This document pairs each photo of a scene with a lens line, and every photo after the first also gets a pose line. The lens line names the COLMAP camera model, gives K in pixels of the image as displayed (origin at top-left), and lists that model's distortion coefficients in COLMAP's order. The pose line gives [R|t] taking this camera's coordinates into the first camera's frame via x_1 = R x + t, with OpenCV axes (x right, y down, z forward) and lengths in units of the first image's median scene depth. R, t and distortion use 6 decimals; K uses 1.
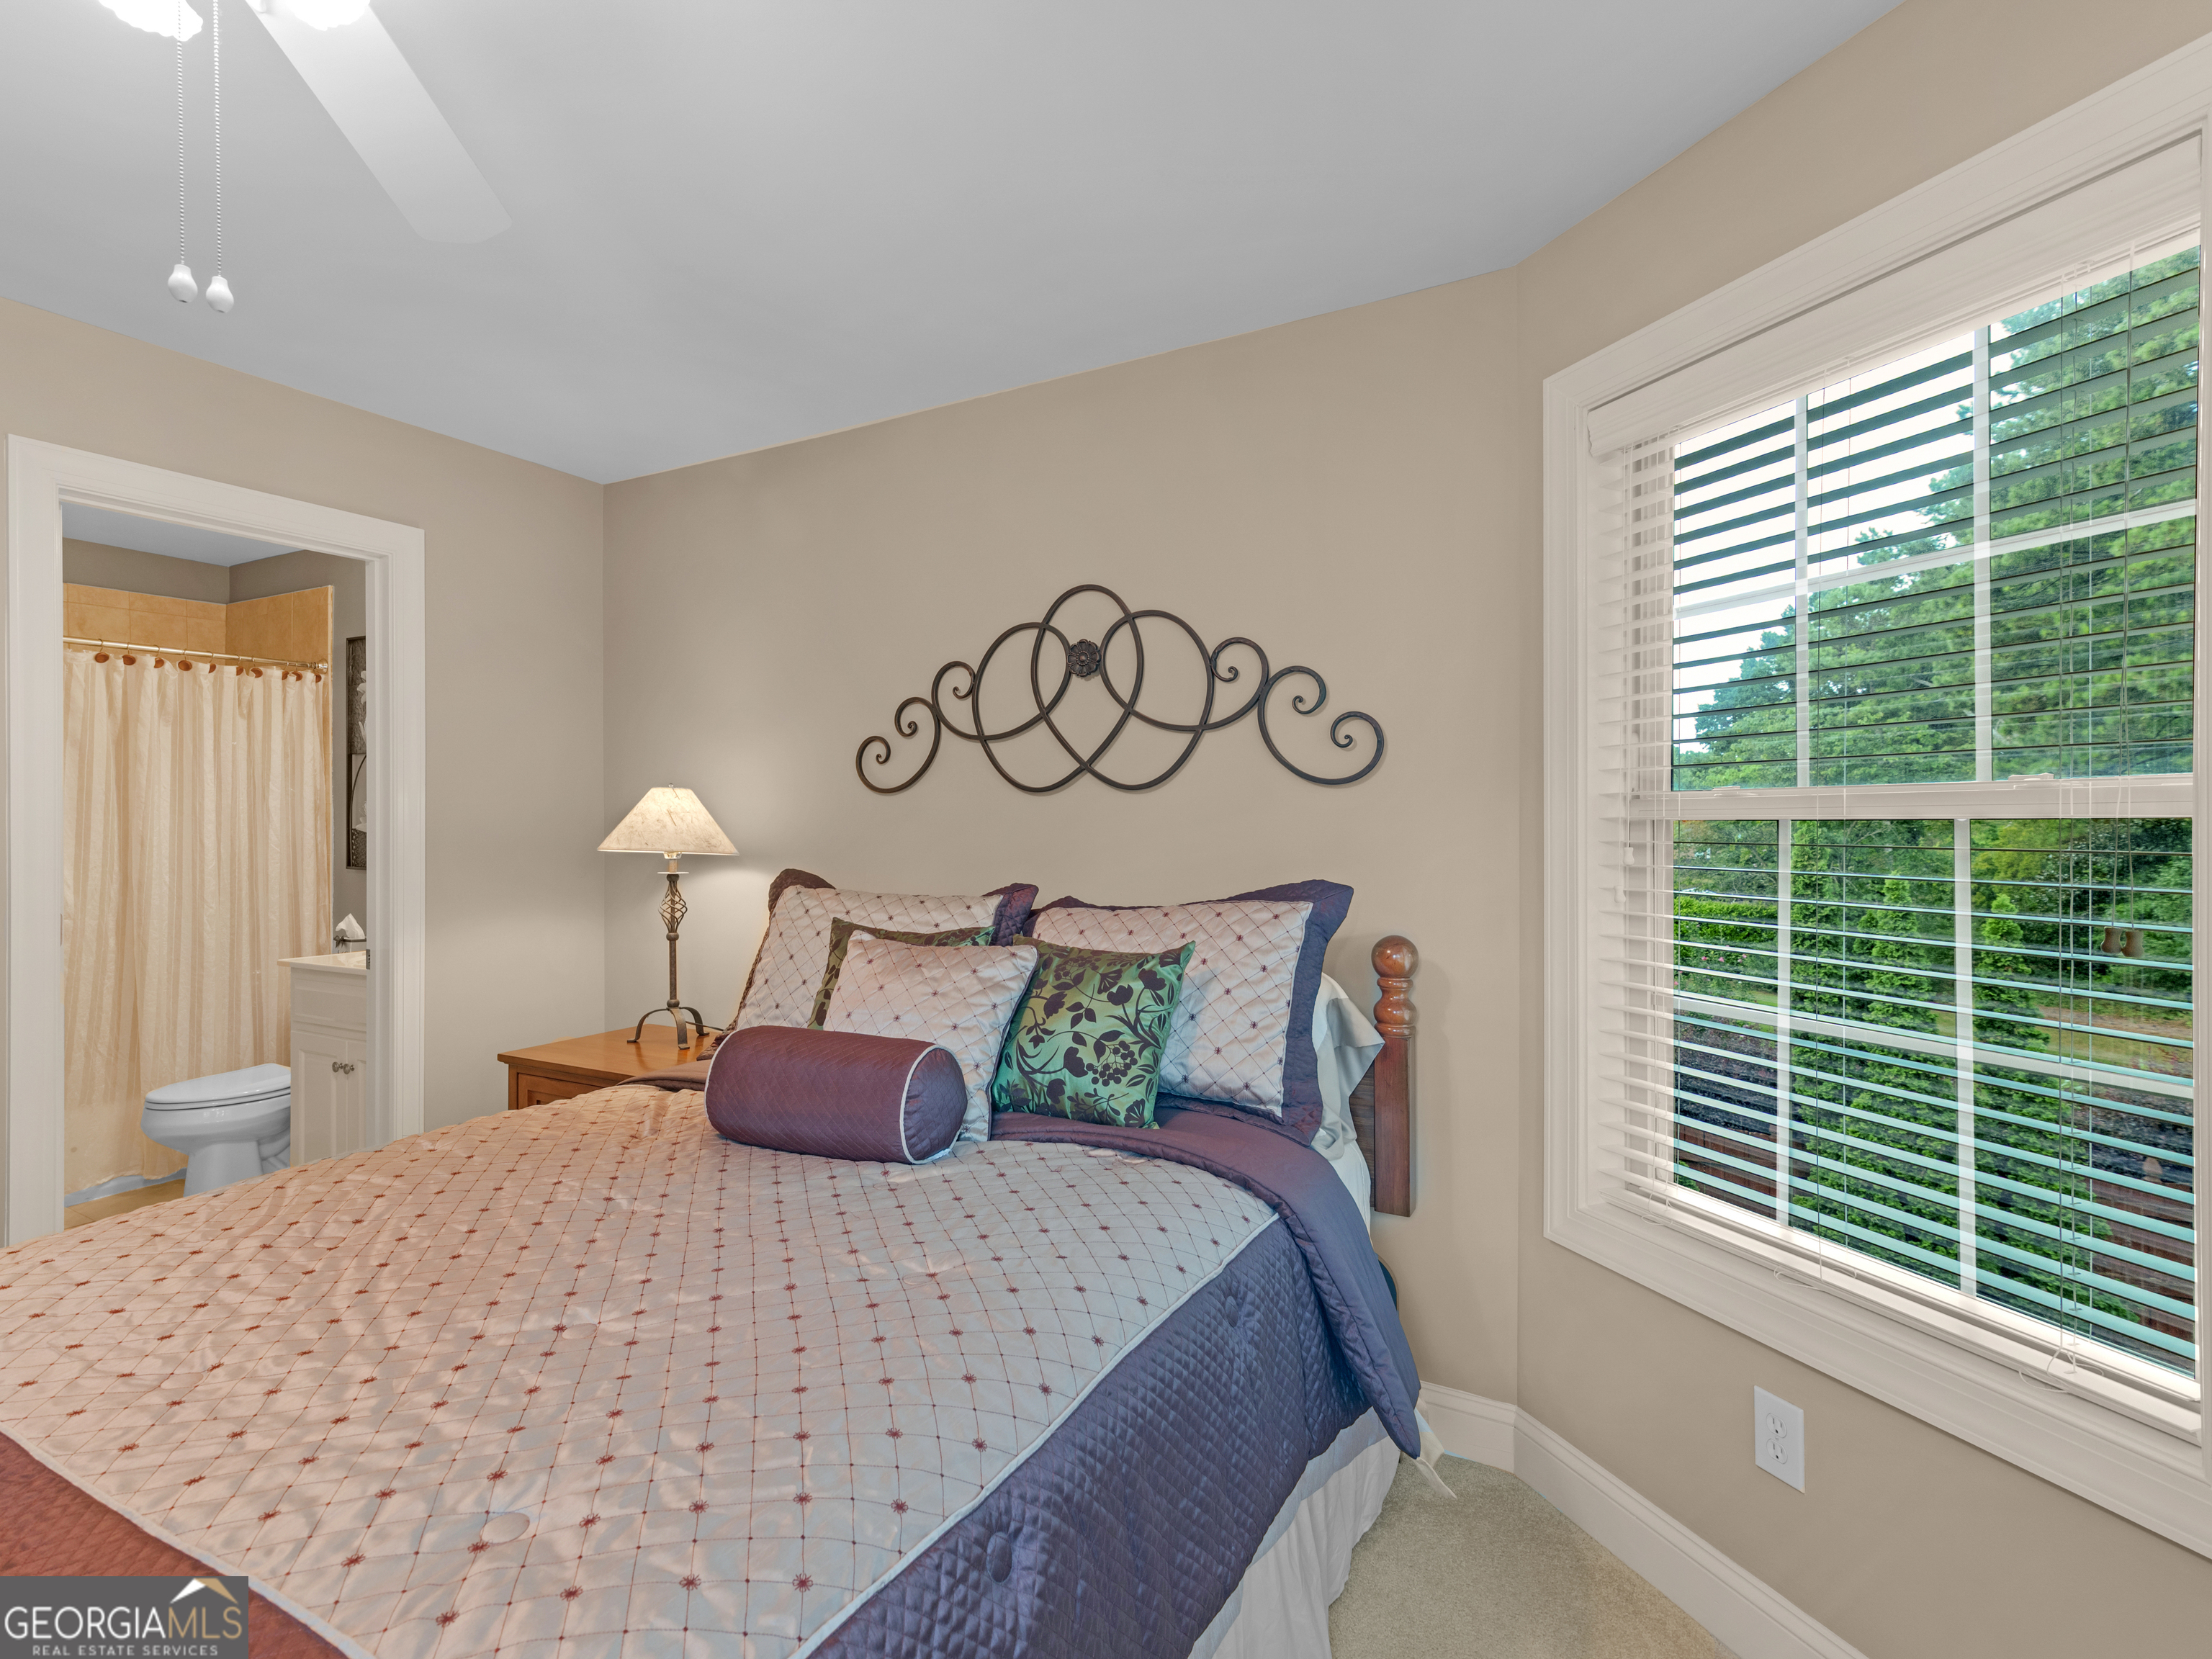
lens RADIAL K [[1120.7, 0, 1060.8], [0, 1120.7, 822.1], [0, 0, 1]] dist [0.022005, -0.000541]
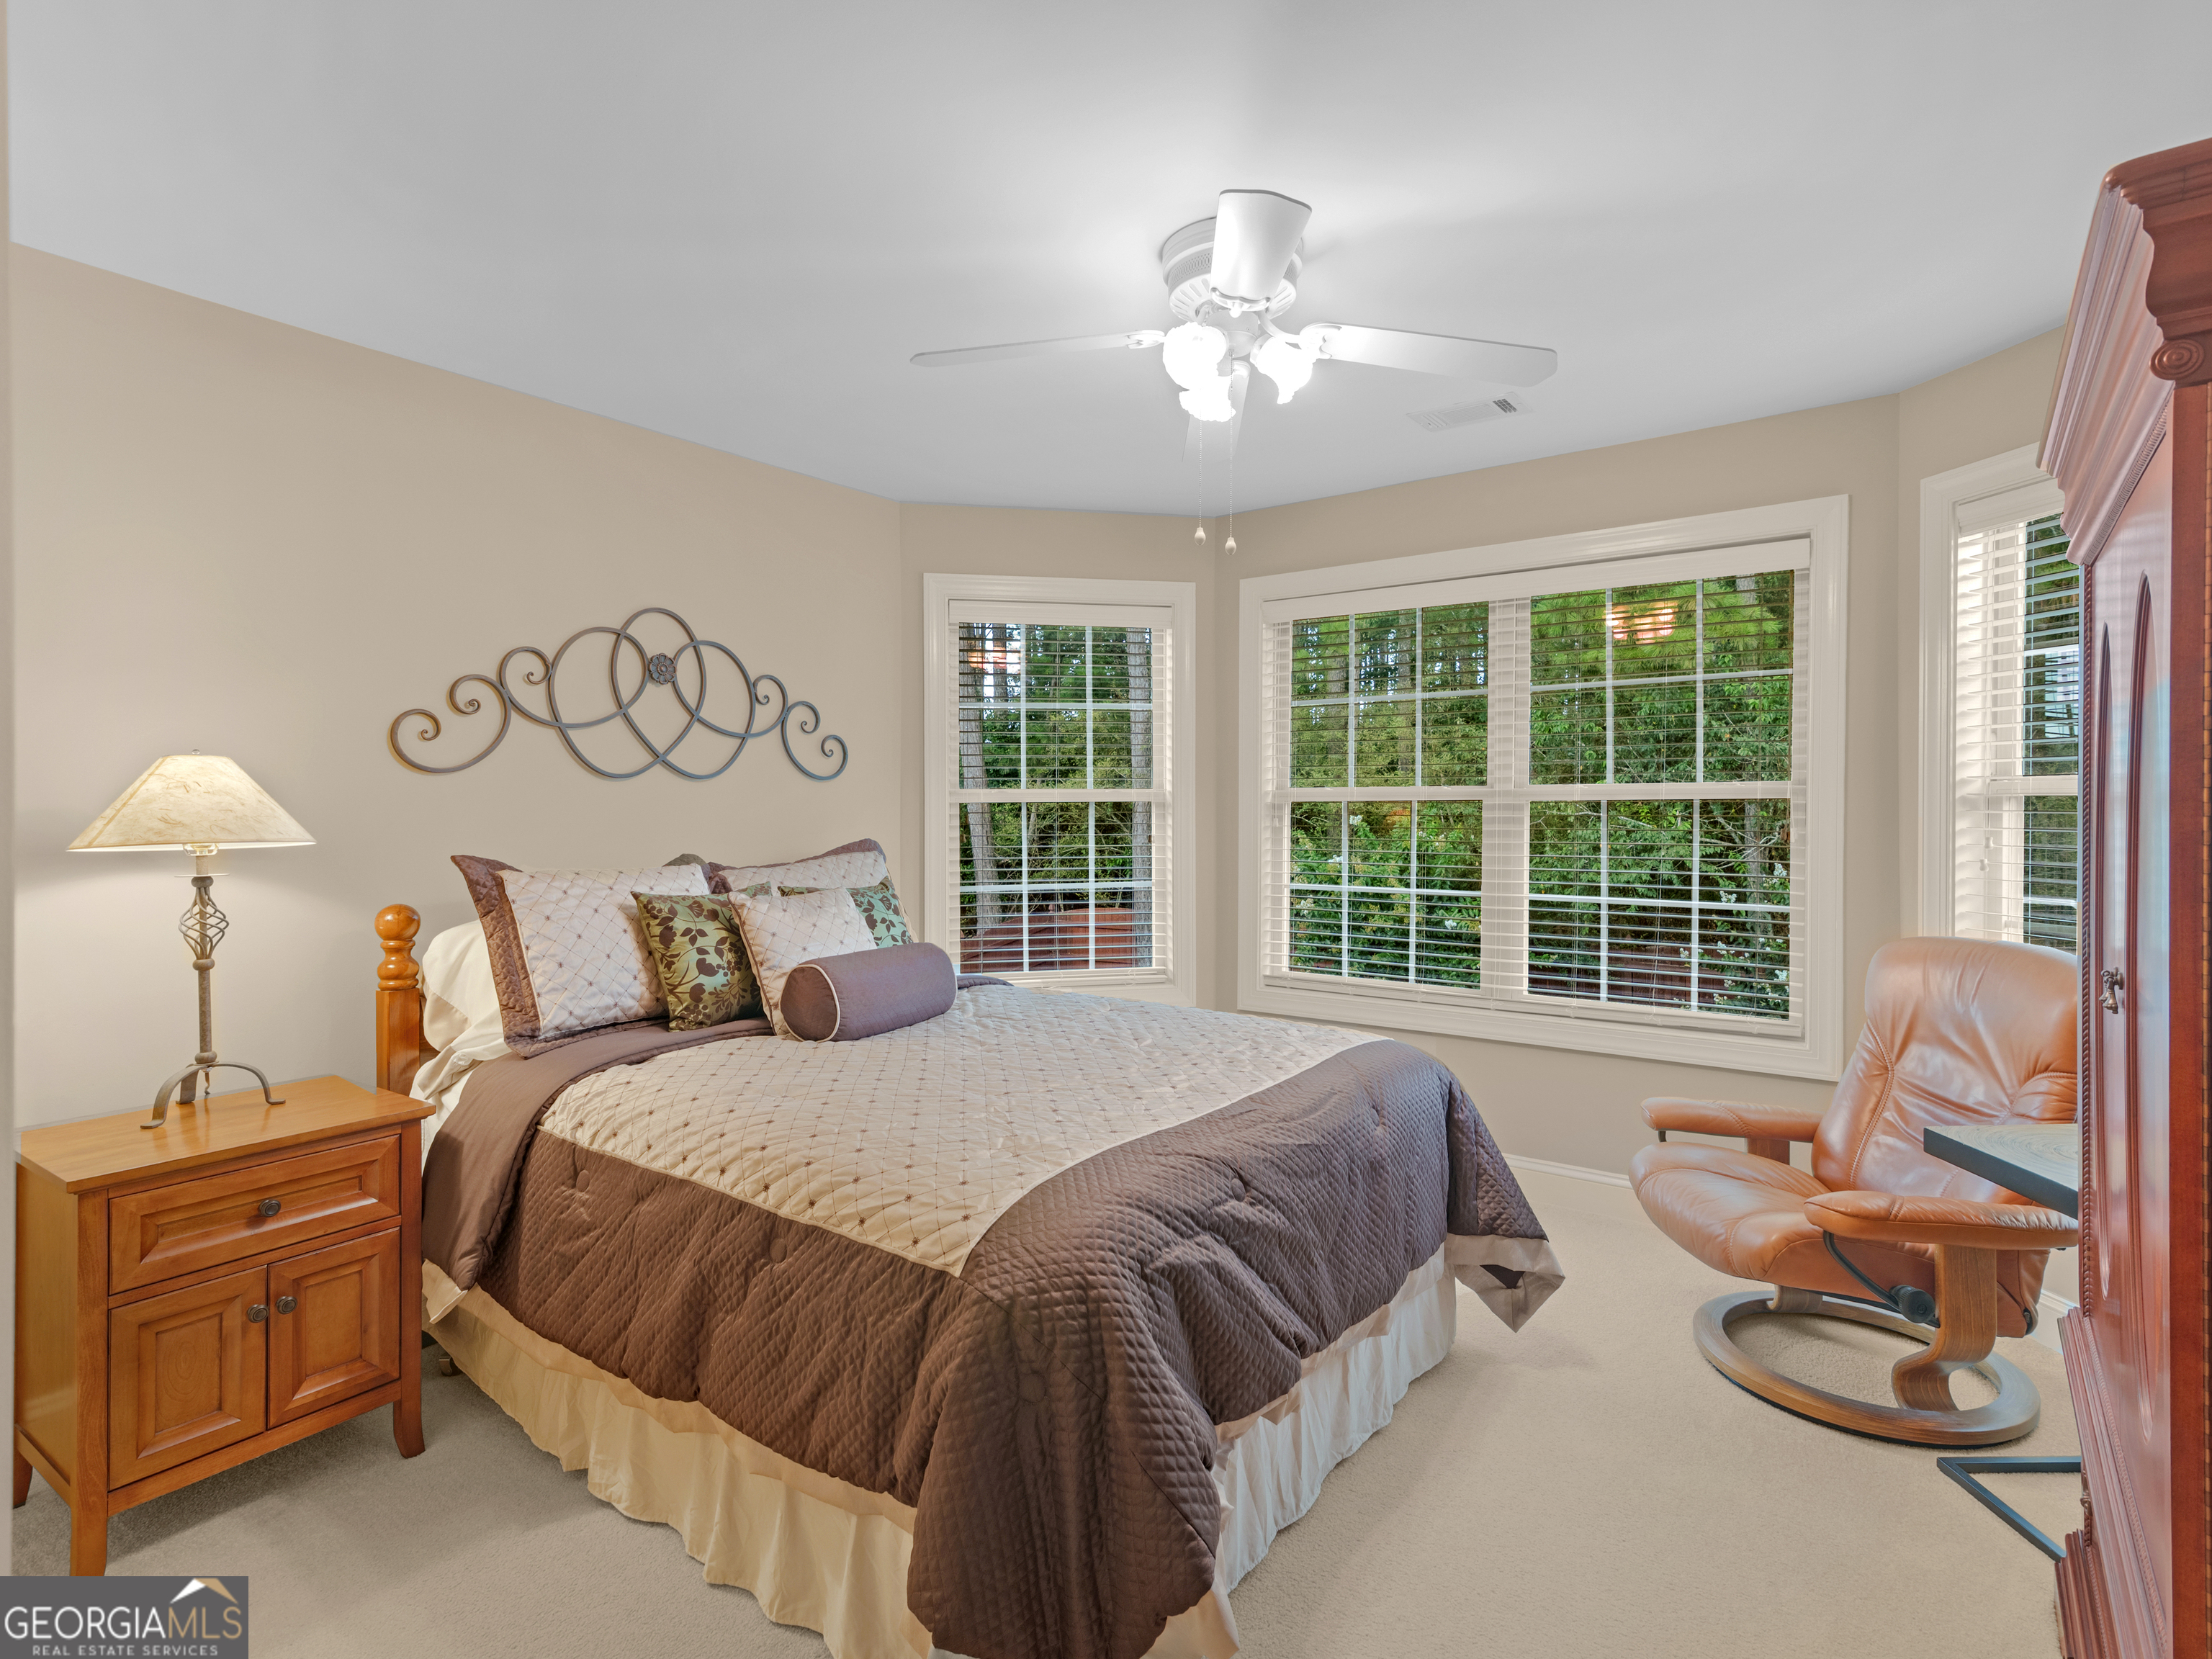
lens RADIAL K [[1120.7, 0, 1060.8], [0, 1120.7, 822.1], [0, 0, 1]] dist [0.022005, -0.000541]
pose [[0.111101, -0.013336, 0.993720, -1.140547], [0.005060, 0.999905, 0.012854, 0.006412], [-0.993796, 0.003600, 0.111158, 0.432587]]
